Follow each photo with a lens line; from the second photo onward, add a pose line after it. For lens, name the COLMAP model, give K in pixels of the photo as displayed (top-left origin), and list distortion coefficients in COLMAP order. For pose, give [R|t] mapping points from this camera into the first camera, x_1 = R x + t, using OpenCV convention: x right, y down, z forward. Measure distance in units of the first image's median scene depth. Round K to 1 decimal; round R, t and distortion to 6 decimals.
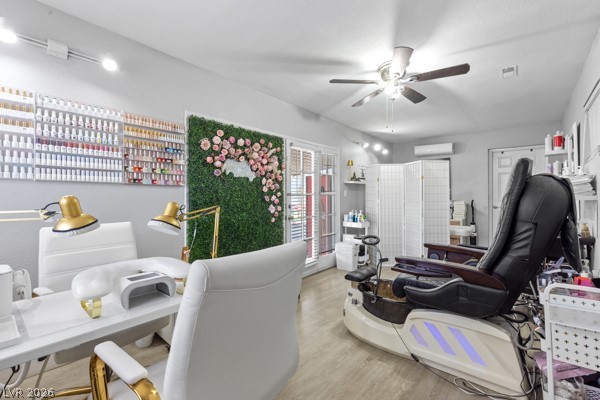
lens RADIAL K [[268.5, 0, 303.3], [0, 268.5, 199.6], [0, 0, 1]] dist [-0.000426, -0.000509]
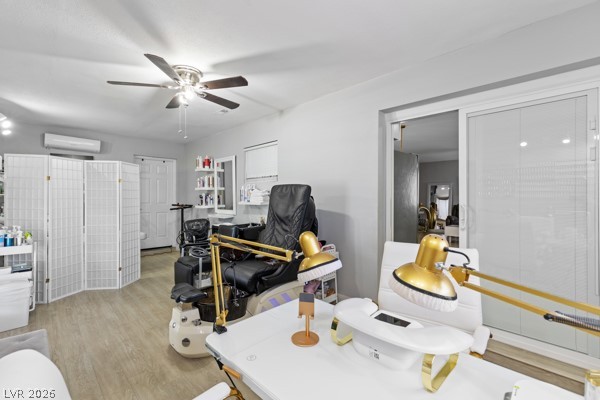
lens RADIAL K [[268.5, 0, 303.3], [0, 268.5, 199.6], [0, 0, 1]] dist [-0.000426, -0.000509]
pose [[0.095428, -0.007570, 0.995408, -0.424652], [0.003036, 0.999969, 0.007314, -0.027053], [-0.995432, 0.002324, 0.095448, 0.346927]]
